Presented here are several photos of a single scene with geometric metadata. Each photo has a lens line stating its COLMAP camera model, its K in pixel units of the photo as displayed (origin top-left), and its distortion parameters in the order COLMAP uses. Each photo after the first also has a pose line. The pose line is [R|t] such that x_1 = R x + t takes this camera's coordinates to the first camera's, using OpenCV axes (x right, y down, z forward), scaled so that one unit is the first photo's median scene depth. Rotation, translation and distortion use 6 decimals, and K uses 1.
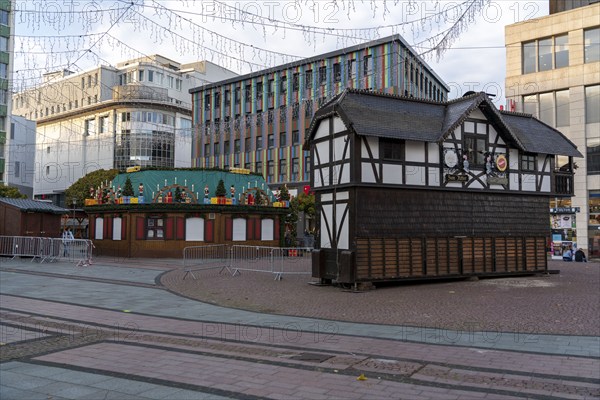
lens RADIAL K [[520.8, 0, 300.0], [0, 520.8, 200.0], [0, 0, 1]] dist [-0.007641, -0.002549]
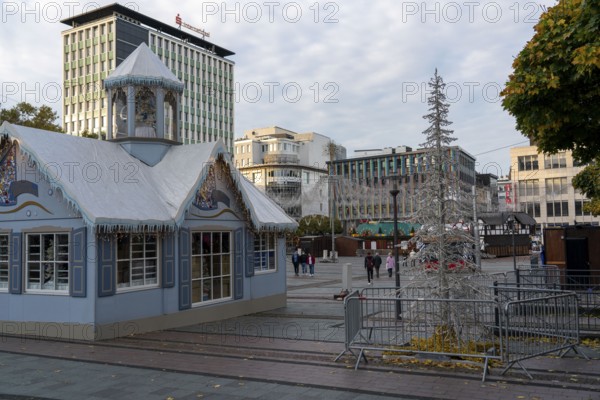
lens RADIAL K [[520.8, 0, 300.0], [0, 520.8, 200.0], [0, 0, 1]] dist [-0.007641, -0.002549]
pose [[0.999598, -0.027828, 0.005365, -0.760587], [0.027902, 0.999509, -0.014244, -0.157612], [-0.004966, 0.014388, 0.999884, -1.758894]]
